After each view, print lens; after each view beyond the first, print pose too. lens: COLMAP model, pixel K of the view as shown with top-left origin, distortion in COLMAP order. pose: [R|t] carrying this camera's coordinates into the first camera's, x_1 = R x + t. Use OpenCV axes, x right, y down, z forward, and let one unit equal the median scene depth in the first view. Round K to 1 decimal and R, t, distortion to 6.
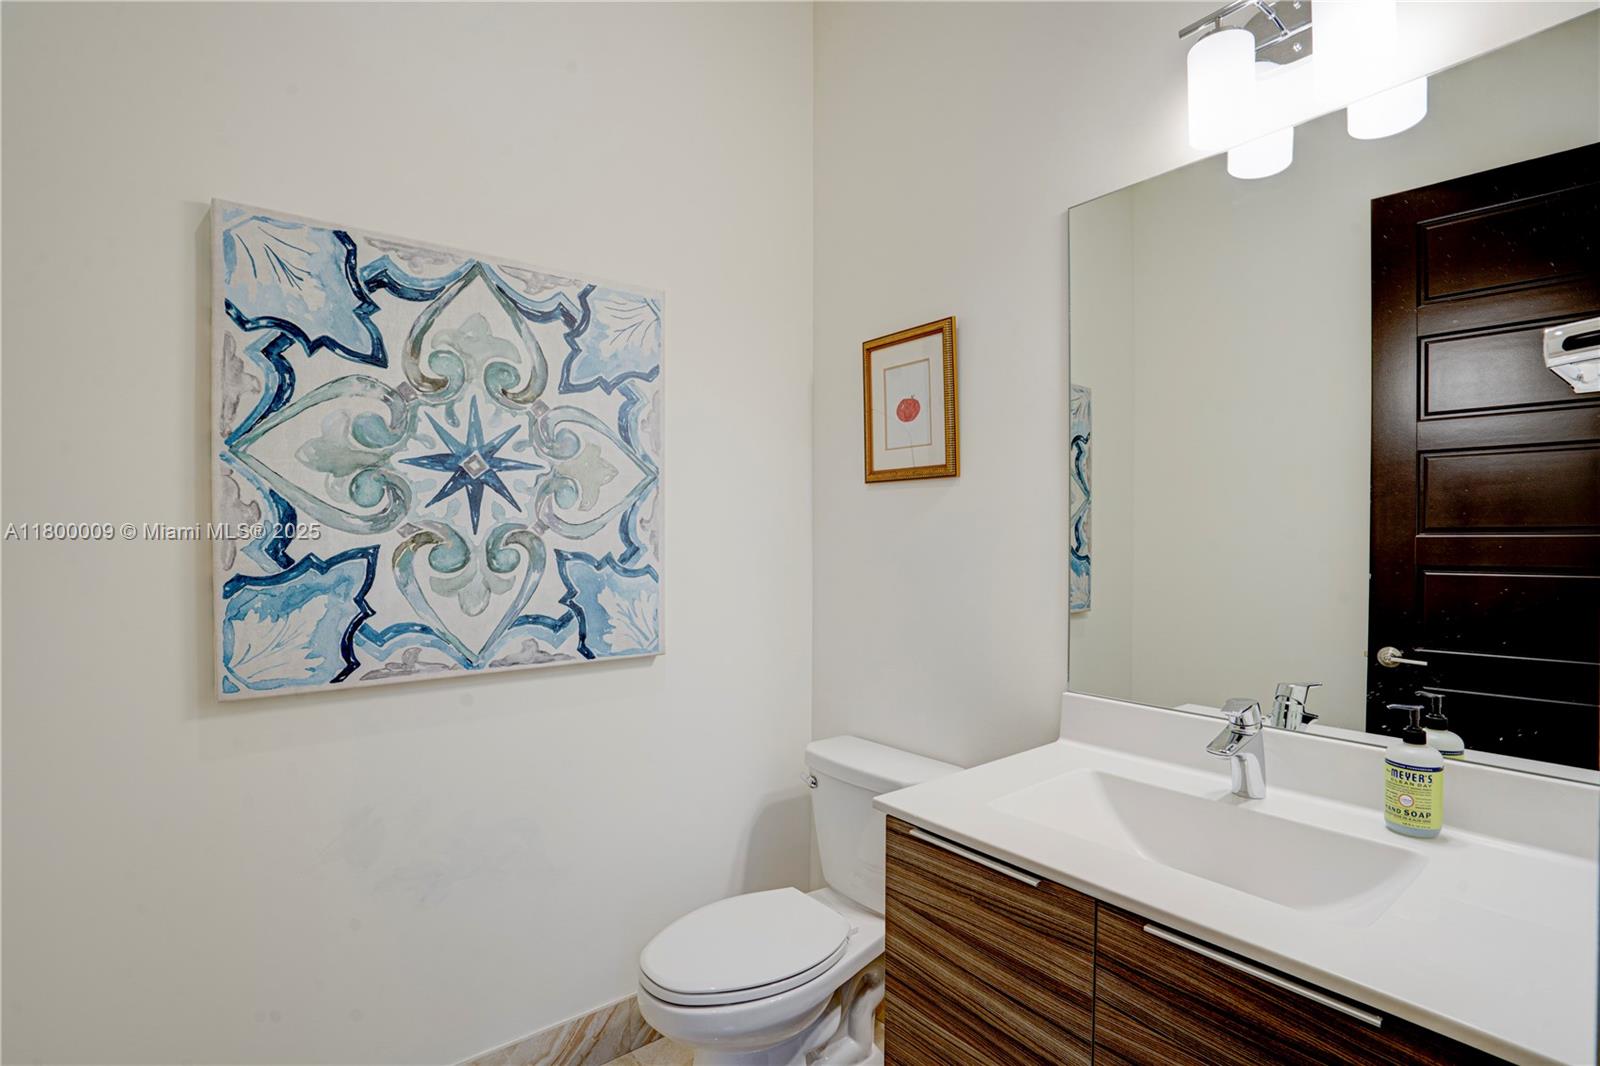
lens RADIAL K [[732.8, 0, 809.5], [0, 732.8, 531.6], [0, 0, 1]] dist [-0.001307, 0.000750]
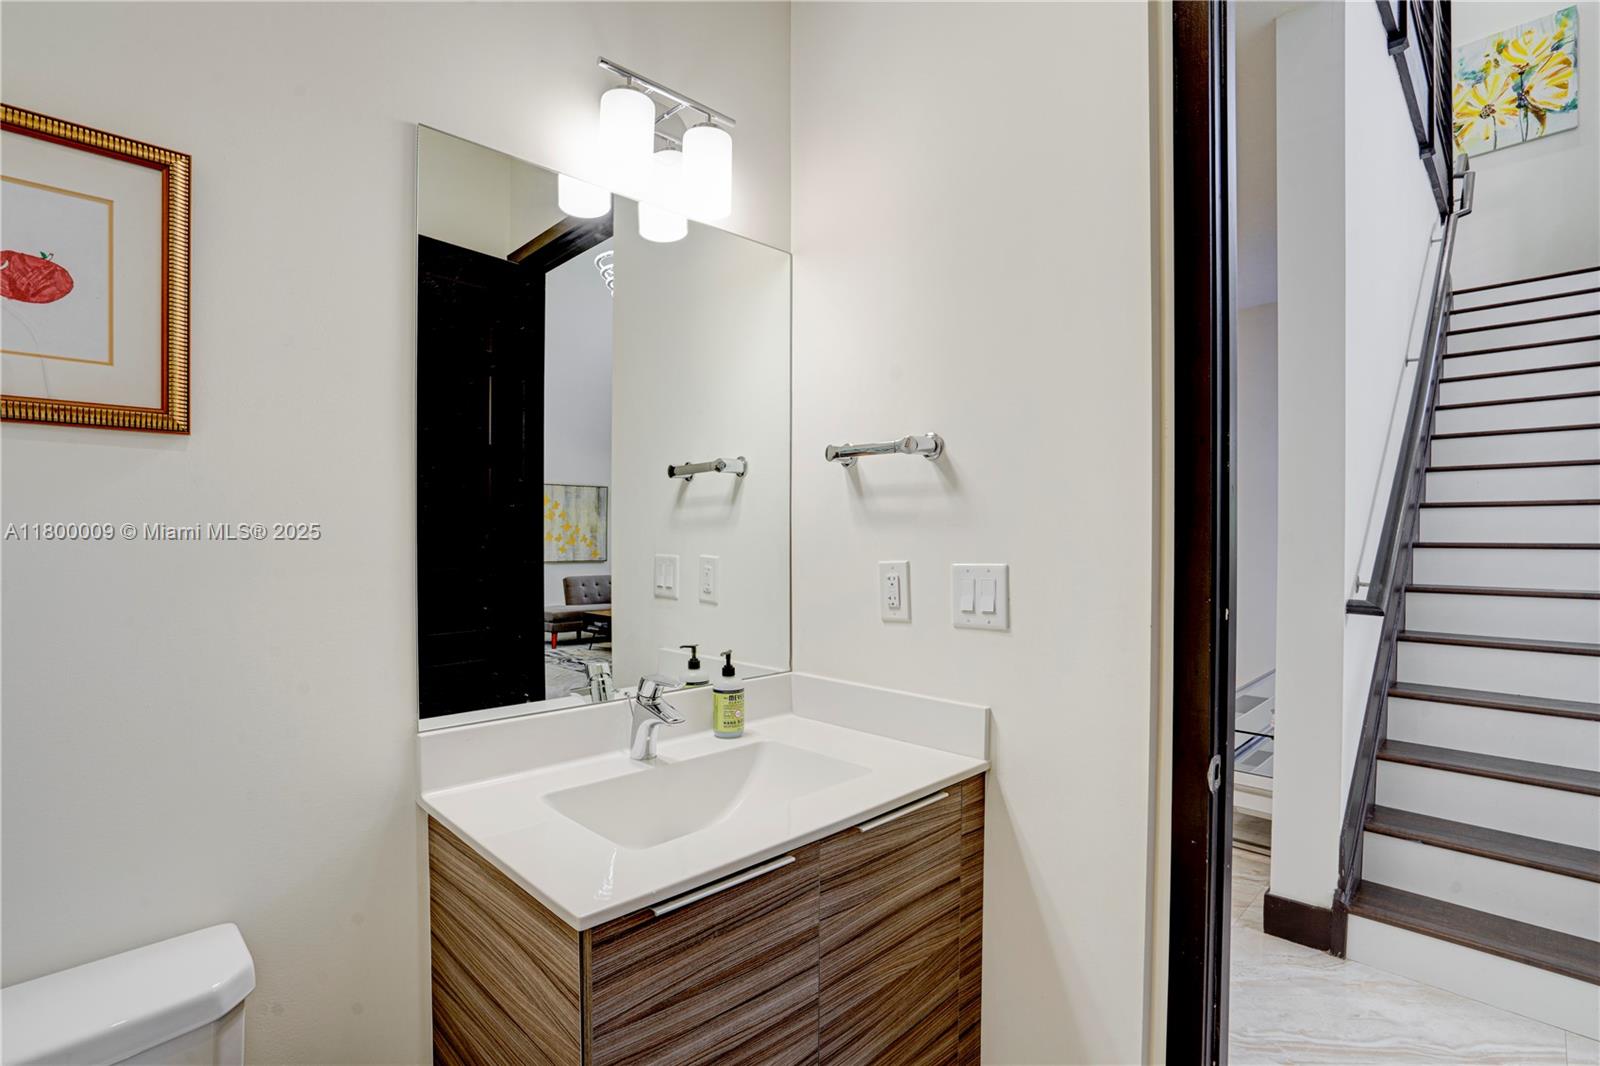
lens RADIAL K [[732.8, 0, 809.5], [0, 732.8, 531.6], [0, 0, 1]] dist [-0.001307, 0.000750]
pose [[-0.060290, 0.007157, 0.998155, -0.685158], [-0.009273, 0.999927, -0.007730, 0.003251], [-0.998138, -0.009722, -0.060219, 0.918524]]
